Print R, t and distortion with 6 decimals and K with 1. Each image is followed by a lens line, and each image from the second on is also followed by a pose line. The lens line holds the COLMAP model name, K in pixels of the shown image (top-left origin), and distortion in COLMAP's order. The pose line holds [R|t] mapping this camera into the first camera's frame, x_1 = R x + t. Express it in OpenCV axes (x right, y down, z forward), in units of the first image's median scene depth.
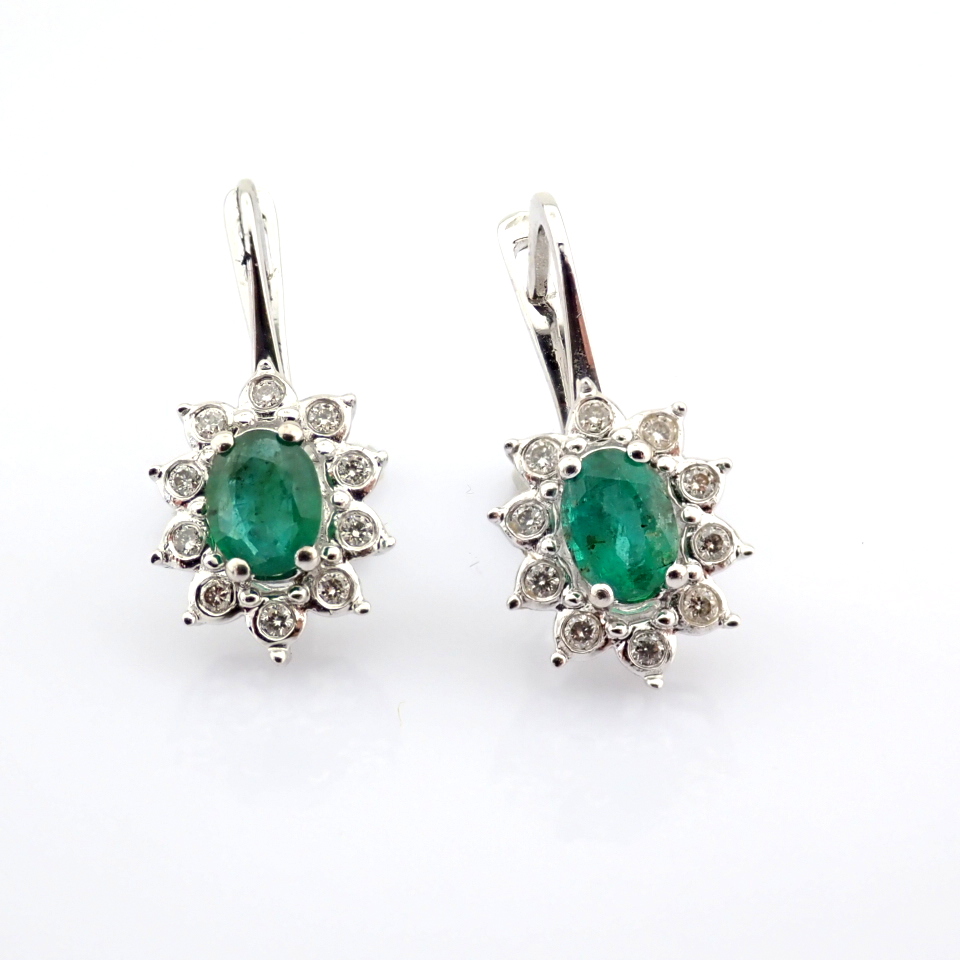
lens RADIAL K [[1981.8, 0, 480.0], [0, 1981.8, 480.0], [0, 0, 1]] dist [-0.202627, -0.044428]
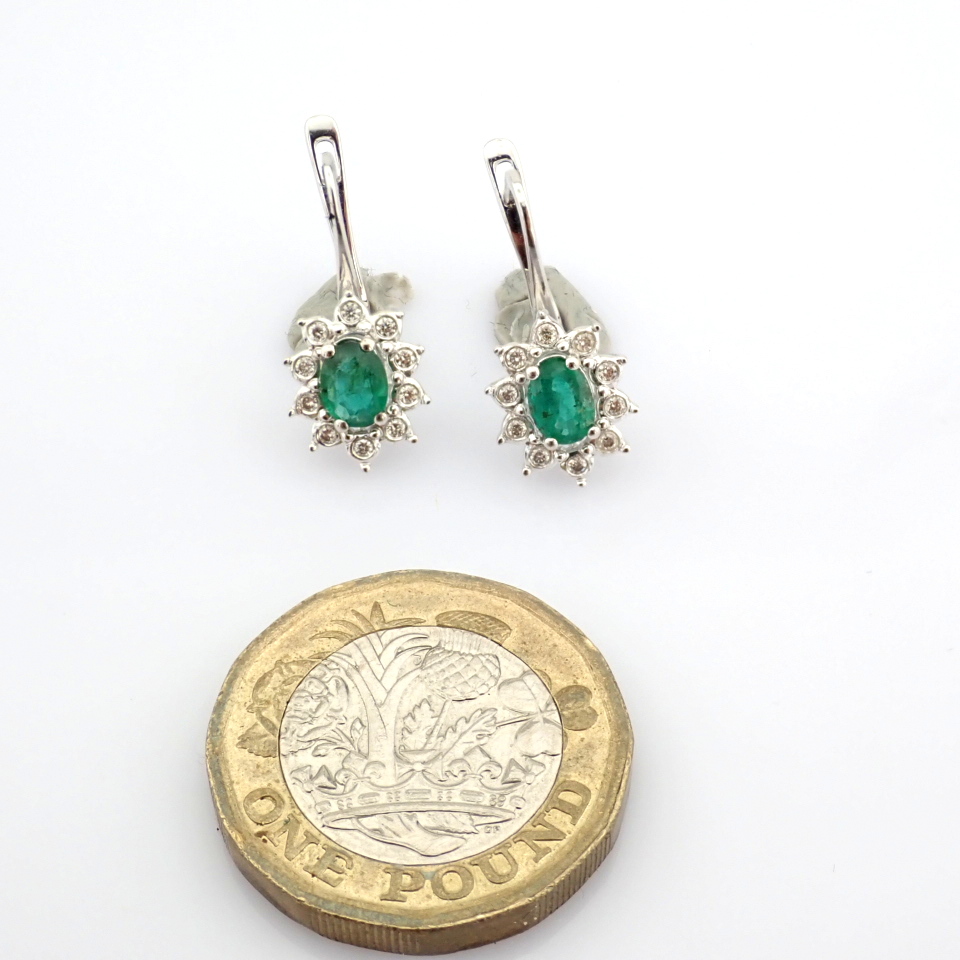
lens RADIAL K [[1981.8, 0, 480.0], [0, 1981.8, 480.0], [0, 0, 1]] dist [-0.202627, -0.044428]
pose [[0.999376, -0.023208, 0.026638, -0.048206], [0.011908, 0.931133, 0.364484, -0.537102], [-0.033263, -0.363939, 0.930829, -0.632170]]
